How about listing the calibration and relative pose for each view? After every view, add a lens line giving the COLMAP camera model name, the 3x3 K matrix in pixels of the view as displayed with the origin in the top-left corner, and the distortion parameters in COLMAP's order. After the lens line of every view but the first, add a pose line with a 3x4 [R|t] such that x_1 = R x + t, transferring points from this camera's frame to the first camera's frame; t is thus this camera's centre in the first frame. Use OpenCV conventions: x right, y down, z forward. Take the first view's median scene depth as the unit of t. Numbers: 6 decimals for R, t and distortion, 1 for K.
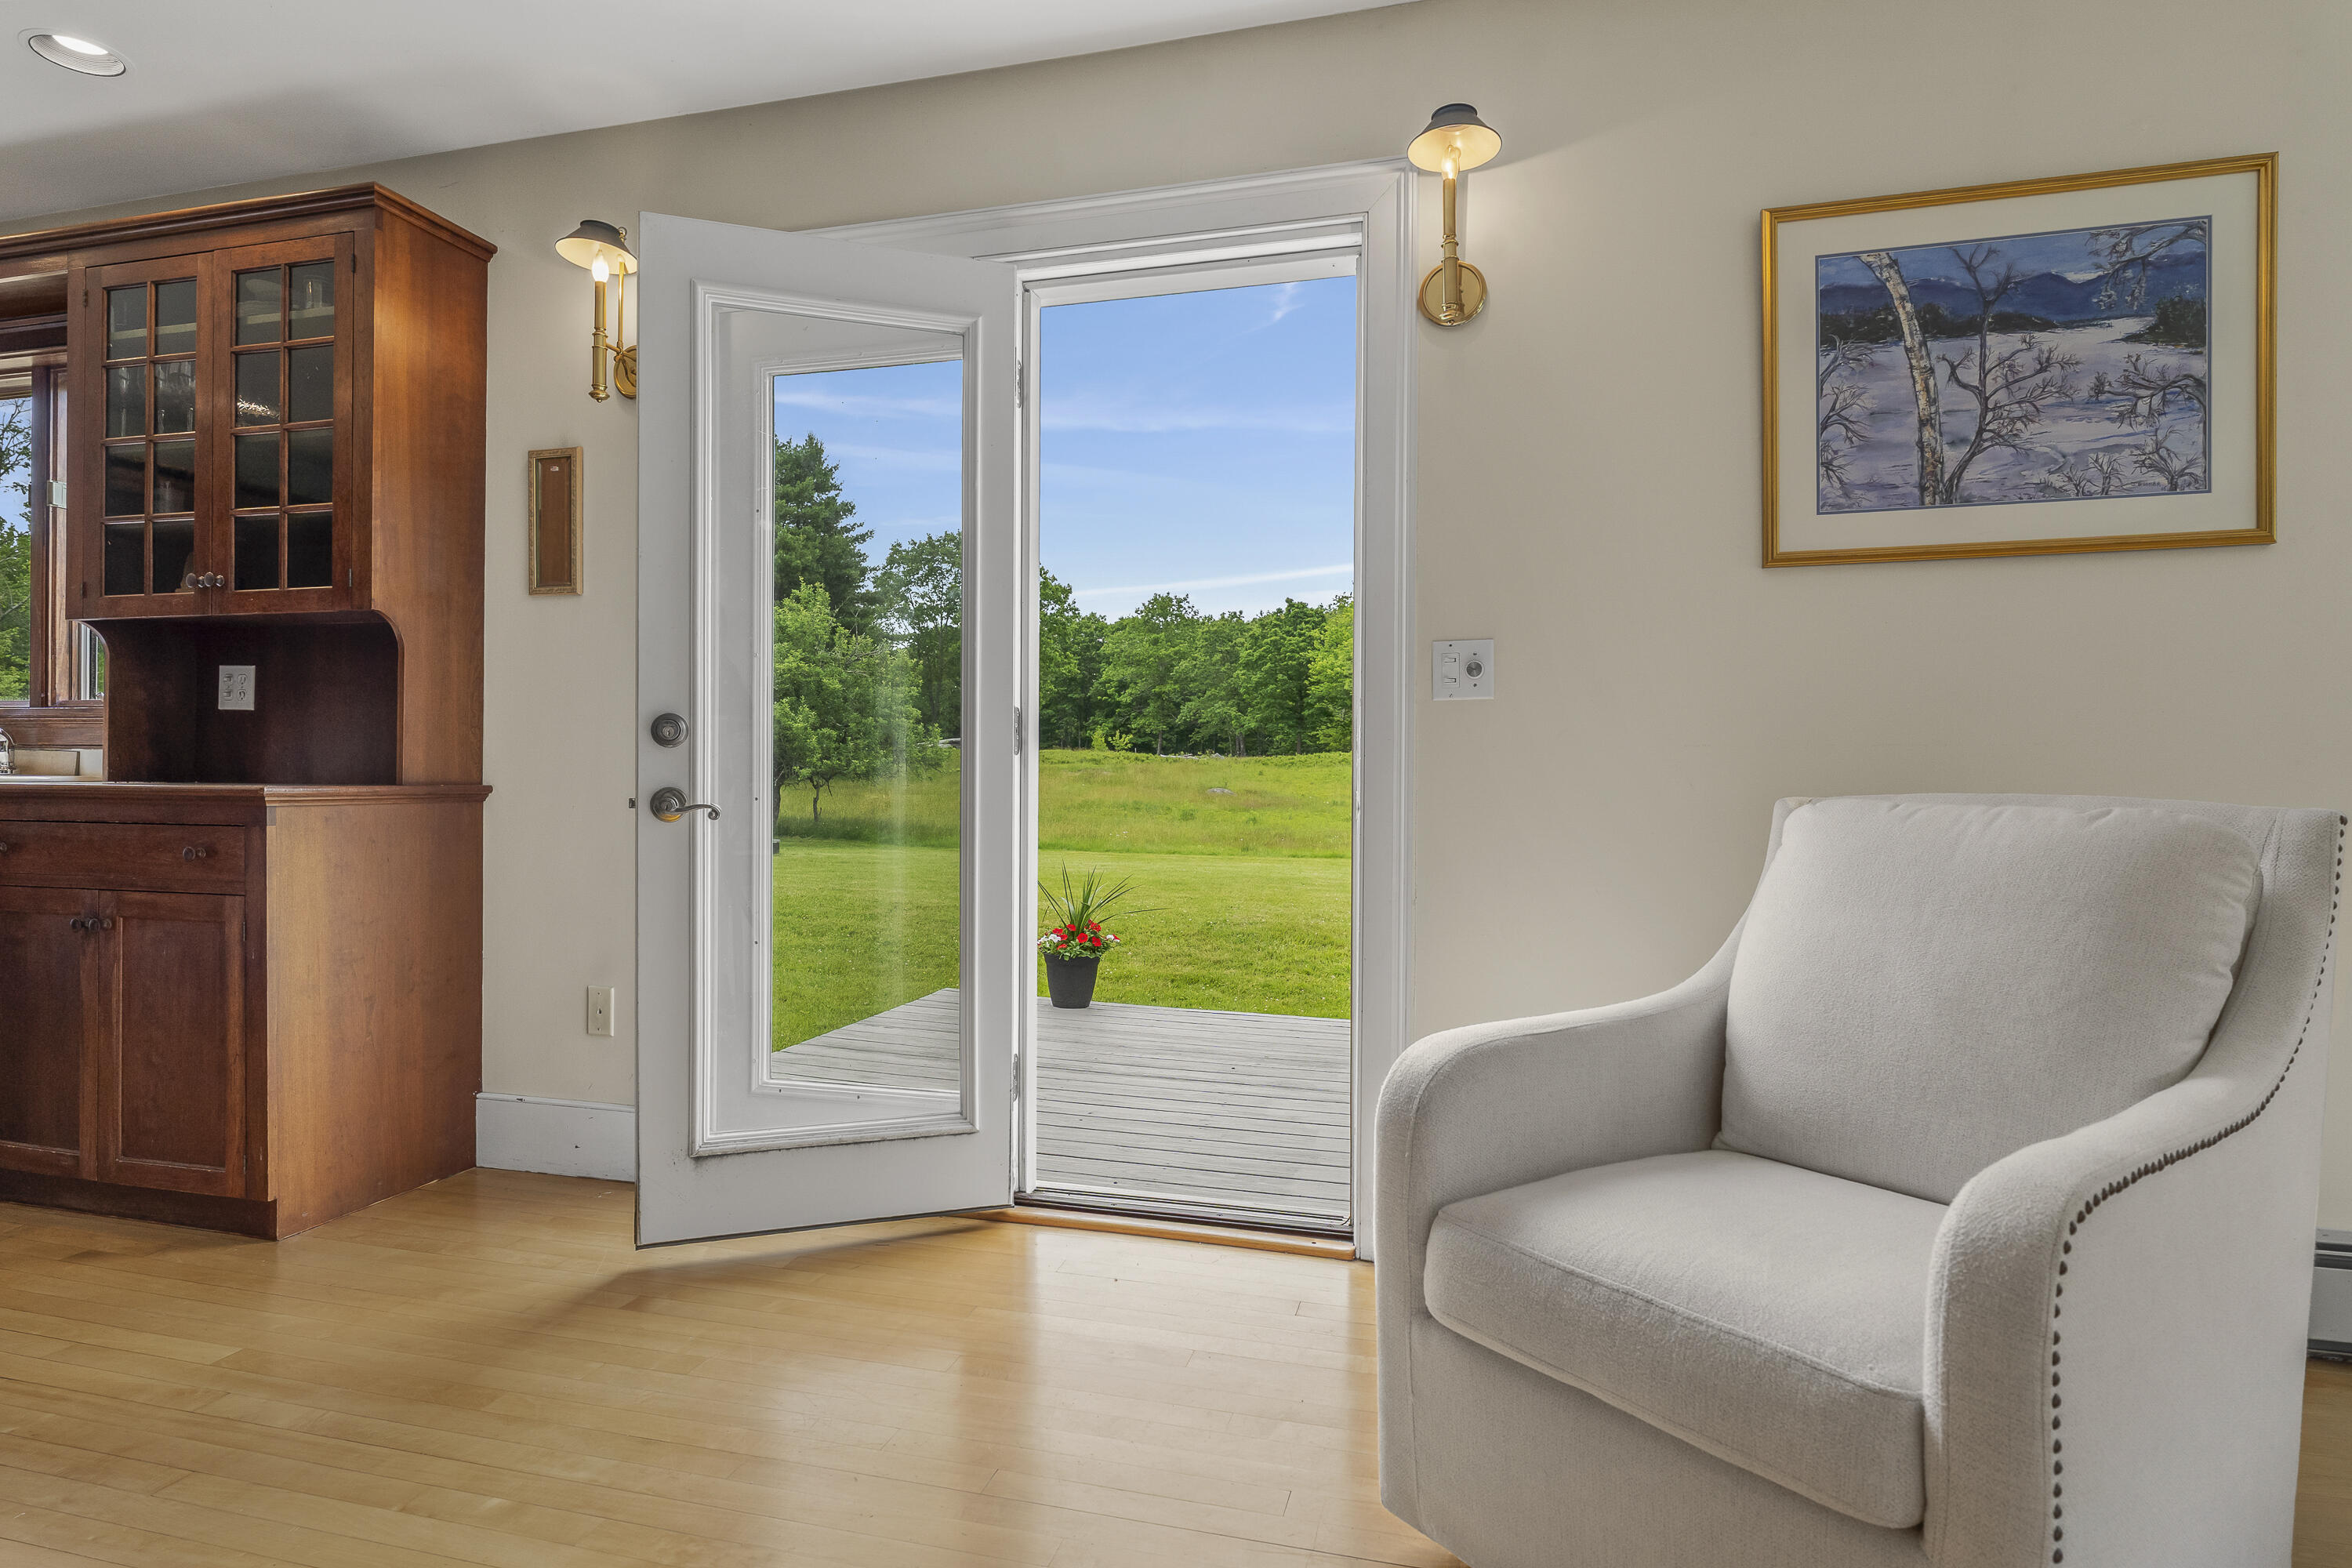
lens RADIAL K [[1248.6, 0, 1178.7], [0, 1248.6, 779.5], [0, 0, 1]] dist [0.000205, -0.000684]
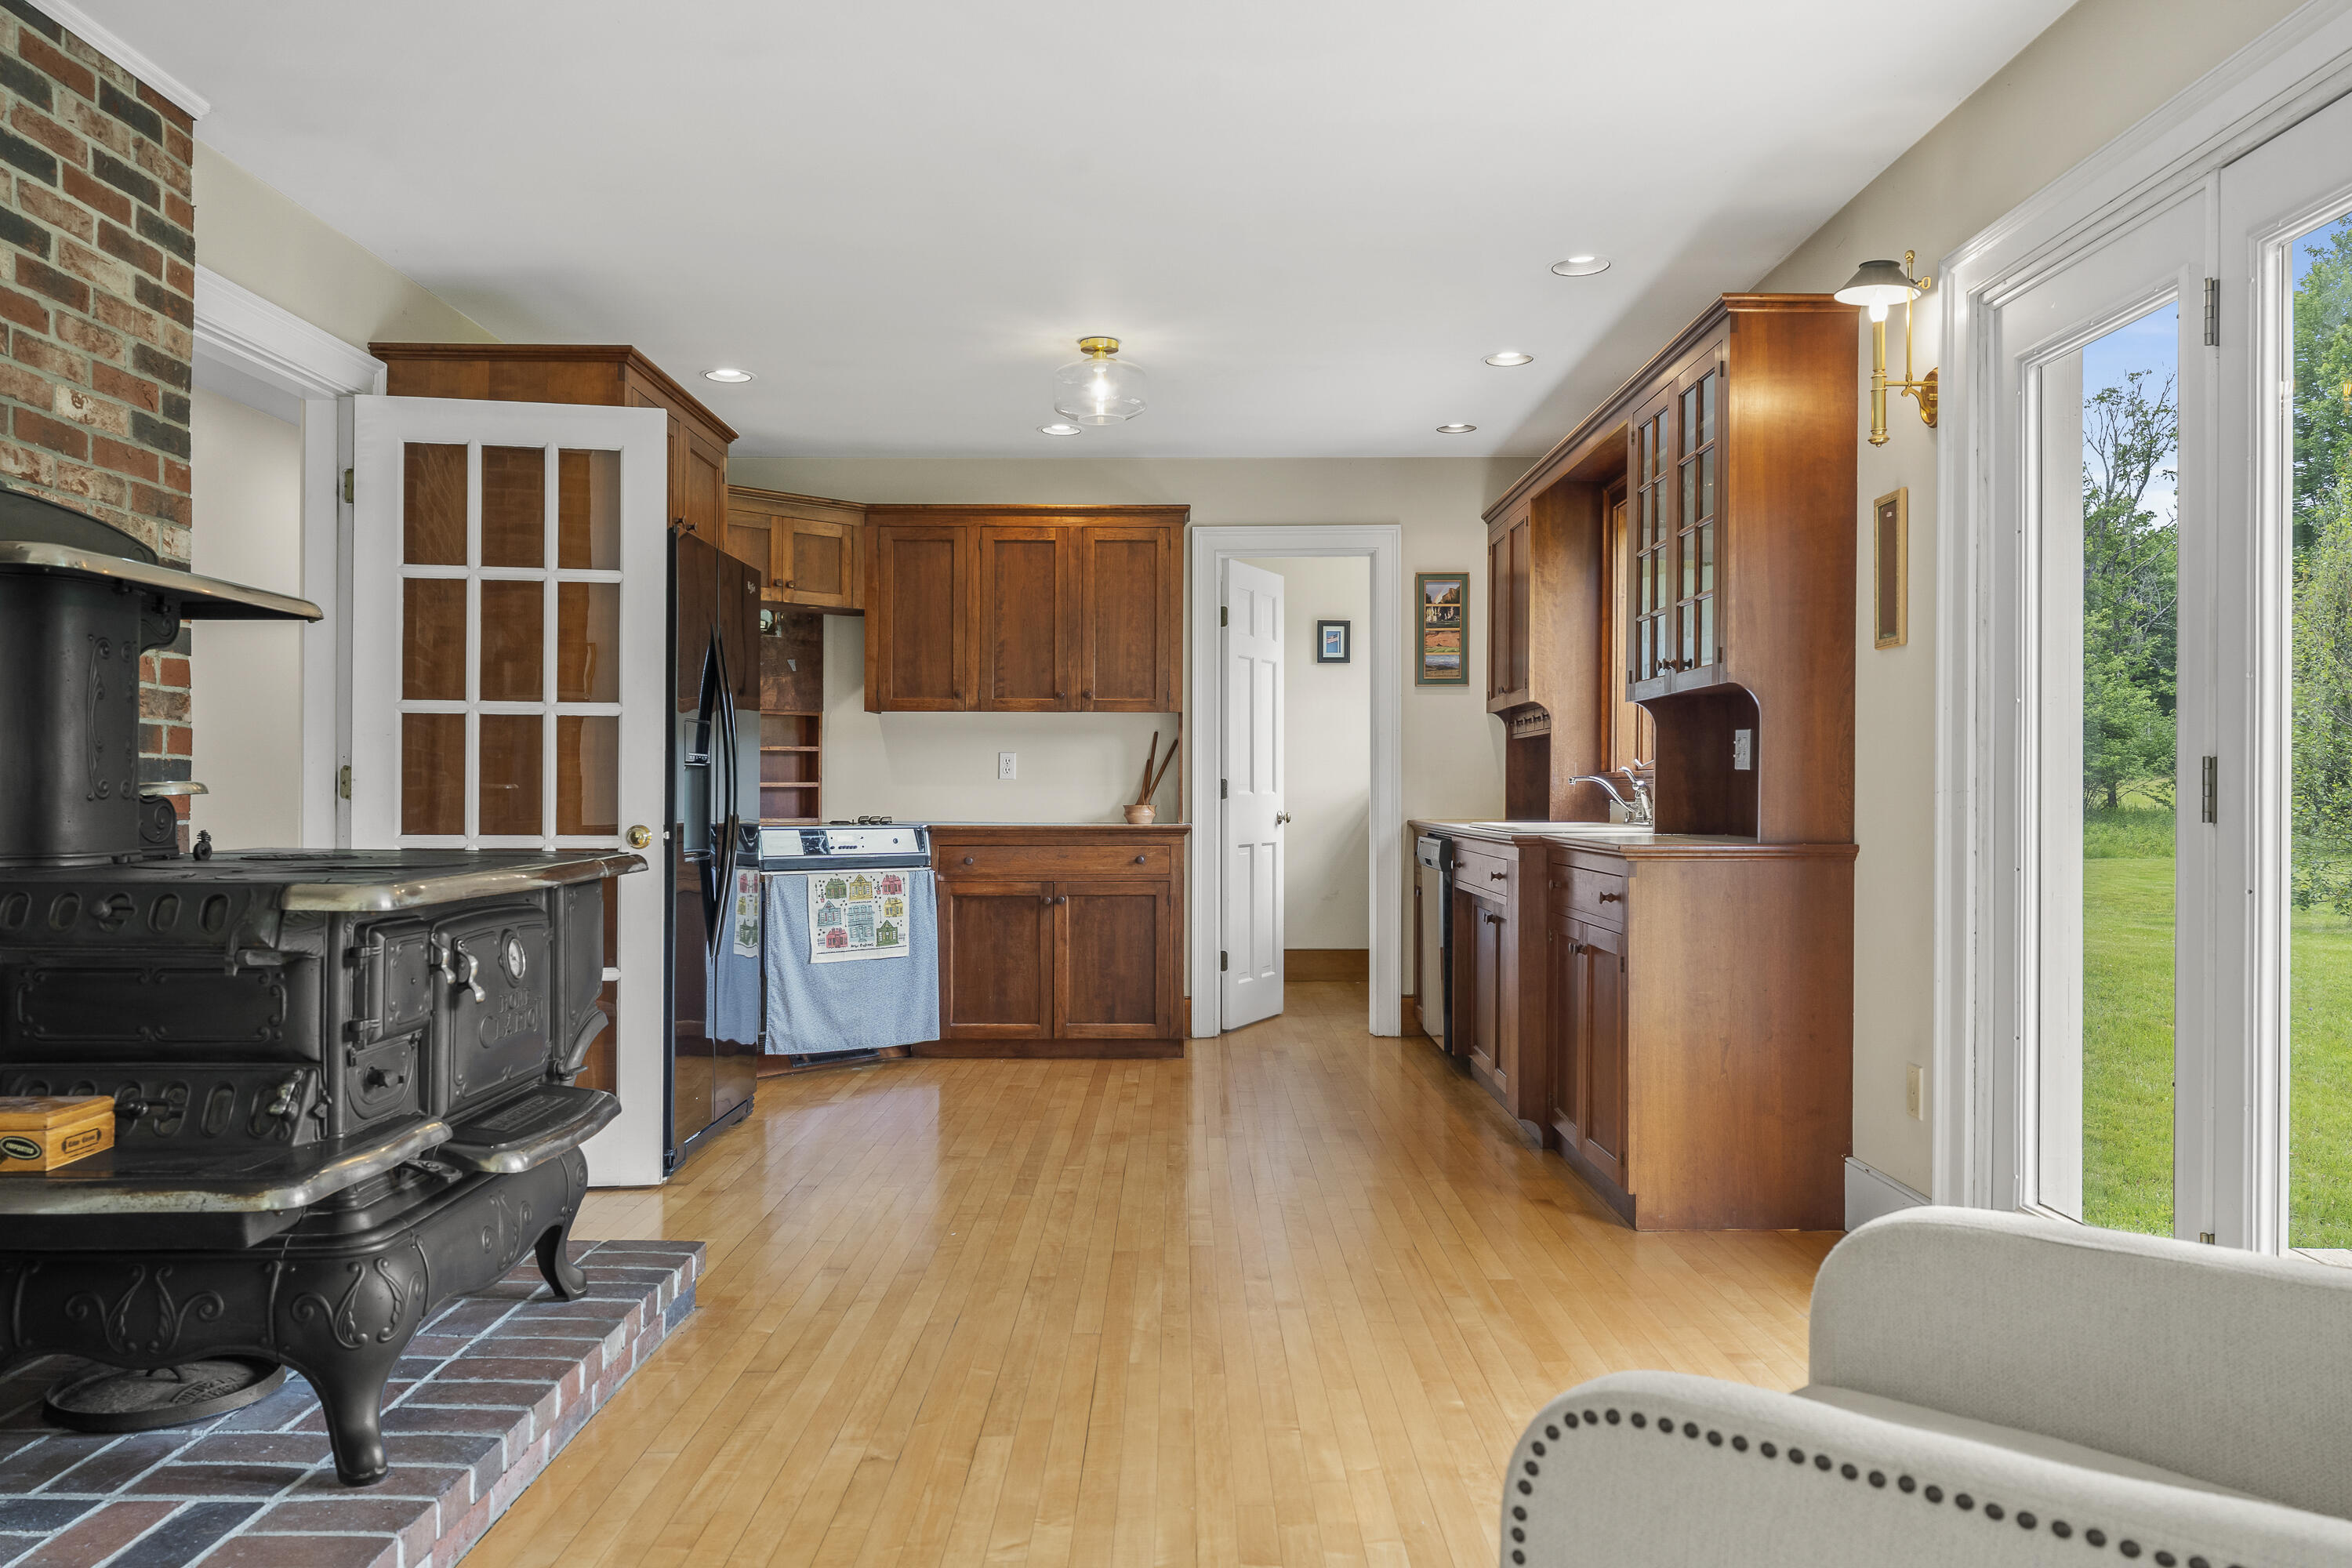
lens RADIAL K [[1724.4, 0, 1172.9], [0, 1724.4, 780.2], [0, 0, 1]] dist [0.003667, -0.001862]
pose [[0.260552, -0.012603, -0.965378, 0.844892], [-0.001660, 0.999907, -0.013501, -0.036710], [0.965458, 0.005120, 0.260507, 0.175268]]
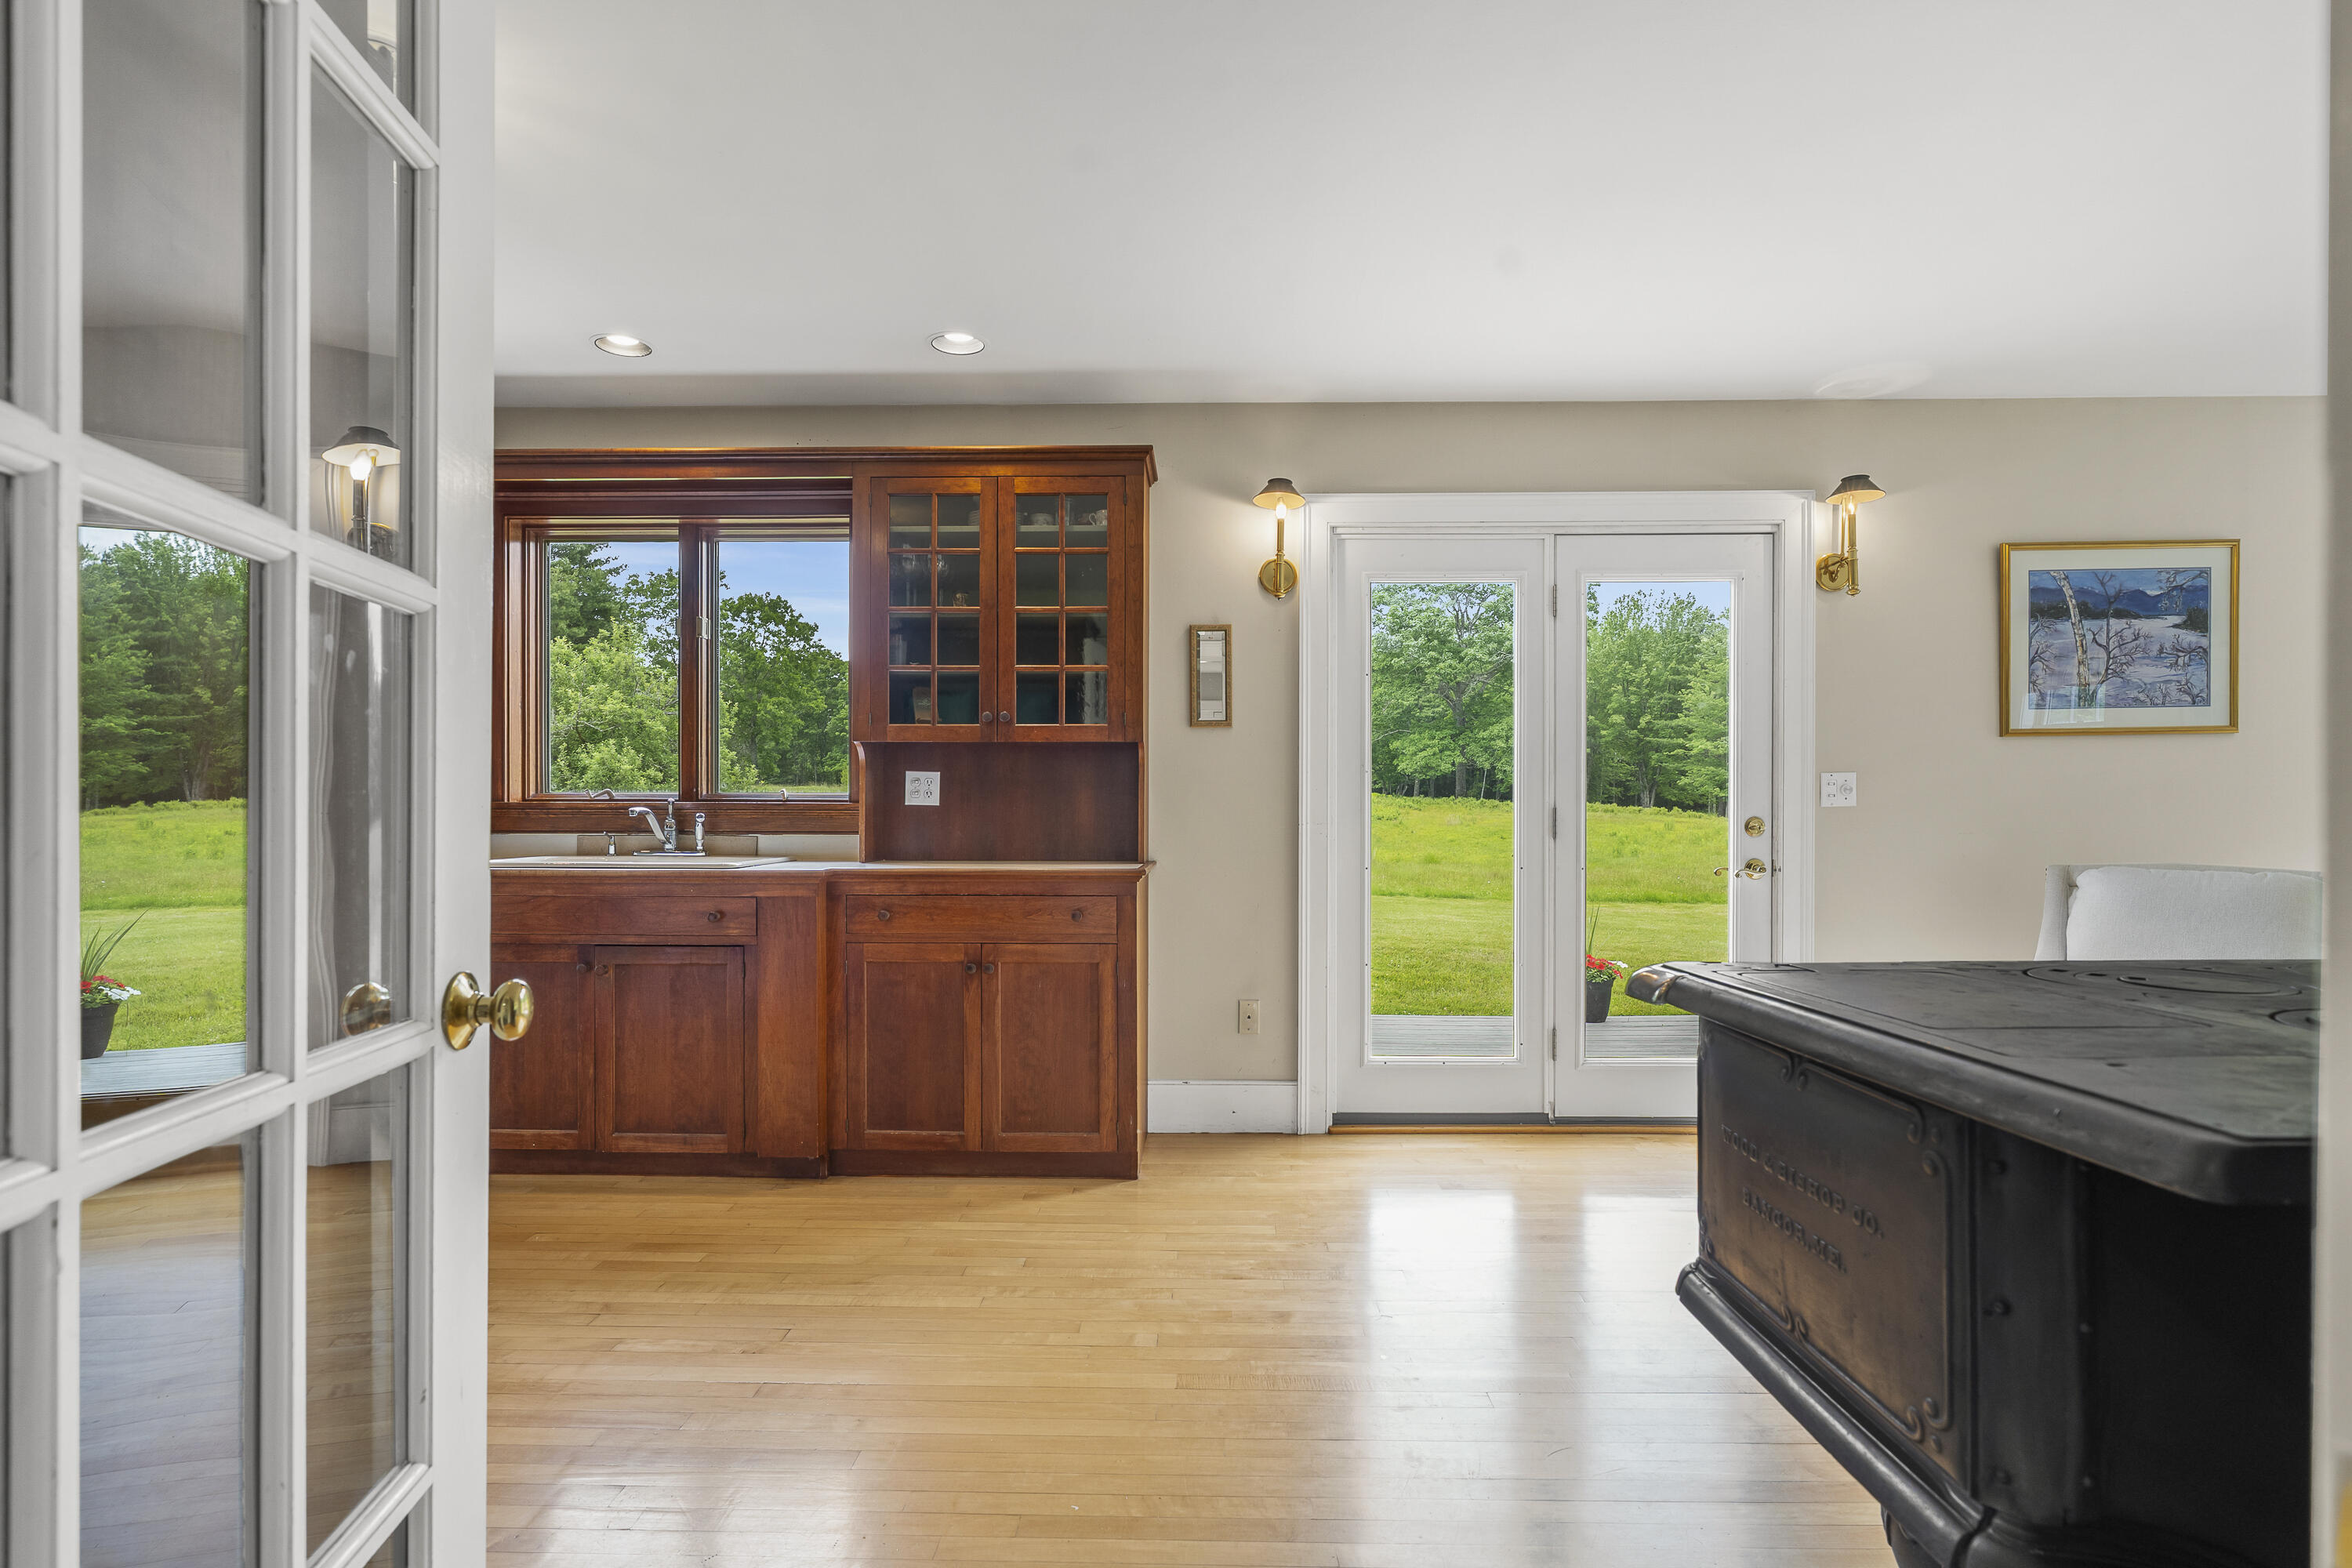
lens RADIAL K [[1208.5, 0, 1167.3], [0, 1208.5, 805.7], [0, 0, 1]] dist [-0.002874, 0.001046]
pose [[0.971063, -0.005593, 0.238760, -1.172734], [0.006509, 0.999974, -0.003048, -0.072638], [-0.238736, 0.004514, 0.971074, -0.439312]]
